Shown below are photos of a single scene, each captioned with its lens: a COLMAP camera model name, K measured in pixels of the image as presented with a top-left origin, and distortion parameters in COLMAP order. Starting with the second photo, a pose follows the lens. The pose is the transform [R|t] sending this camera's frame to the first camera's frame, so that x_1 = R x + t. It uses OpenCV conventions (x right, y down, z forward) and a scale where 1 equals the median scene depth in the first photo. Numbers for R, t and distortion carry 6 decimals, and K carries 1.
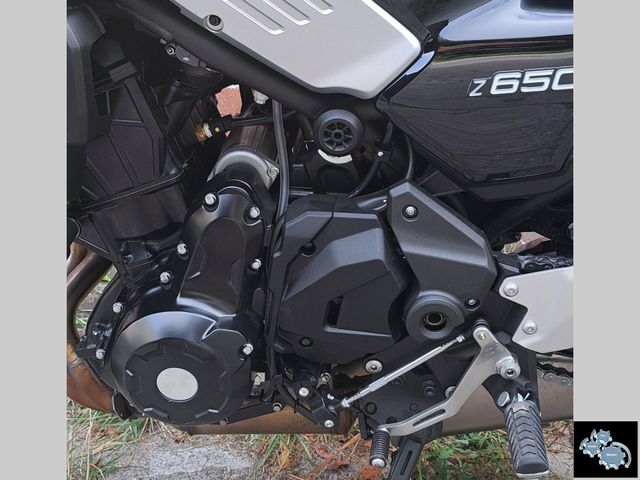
lens RADIAL K [[895.4, 0, 319.9], [0, 895.4, 240.0], [0, 0, 1]] dist [0.174334, -0.547719]
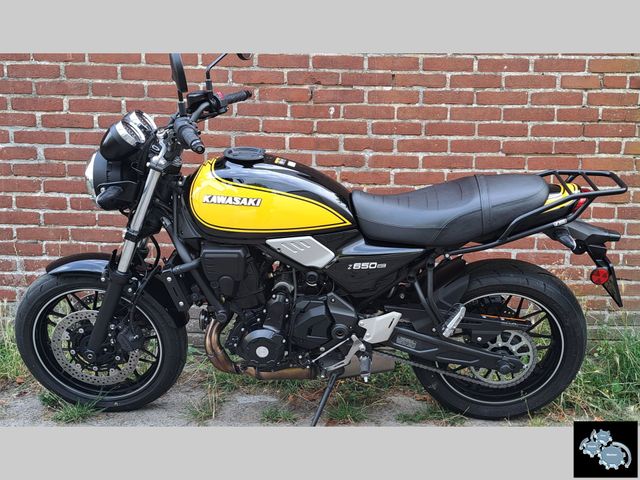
lens RADIAL K [[721.4, 0, 356.5], [0, 721.4, 279.5], [0, 0, 1]] dist [0.126030, -0.218161]
pose [[0.997345, 0.015519, 0.071148, -0.006019], [-0.009884, 0.996836, -0.078869, 0.100663], [-0.072147, 0.077956, 0.994343, -1.691063]]
